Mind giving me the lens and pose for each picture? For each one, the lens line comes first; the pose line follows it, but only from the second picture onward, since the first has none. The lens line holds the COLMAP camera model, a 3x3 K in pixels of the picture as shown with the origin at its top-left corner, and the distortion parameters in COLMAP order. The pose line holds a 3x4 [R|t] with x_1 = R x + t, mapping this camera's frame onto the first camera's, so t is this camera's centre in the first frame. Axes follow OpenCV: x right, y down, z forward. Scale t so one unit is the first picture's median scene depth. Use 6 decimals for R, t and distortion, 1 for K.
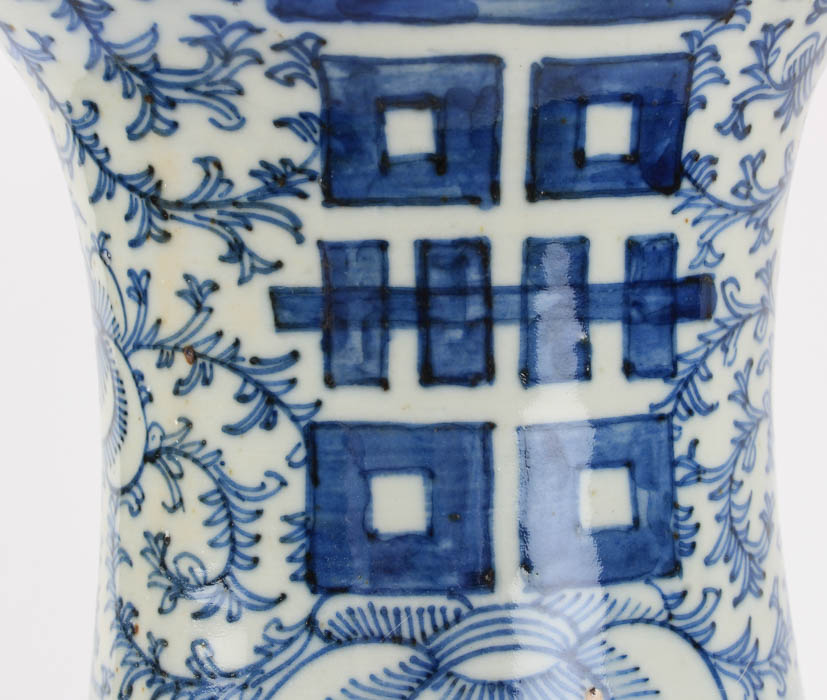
lens RADIAL K [[1931.1, 0, 413.5], [0, 1931.1, 350.0], [0, 0, 1]] dist [0.024413, 0.192246]
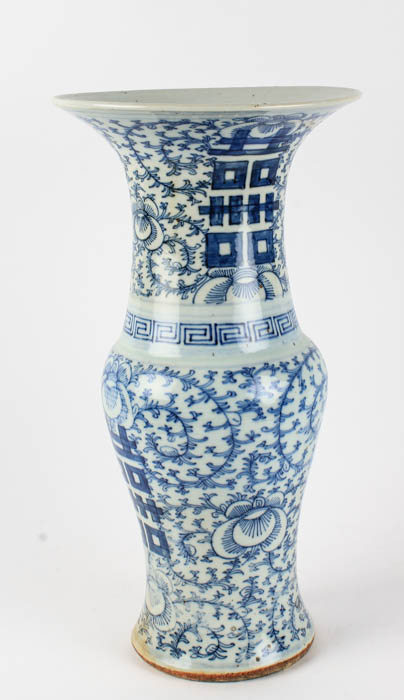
lens RADIAL K [[1369.3, 0, 202.0], [0, 1369.3, 350.0], [0, 0, 1]] dist [-0.042782, -0.086538]
pose [[0.950964, -0.061613, 0.303103, -1.140780], [0.026575, 0.992611, 0.118397, -0.080533], [-0.308158, -0.104536, 0.945574, -2.329656]]
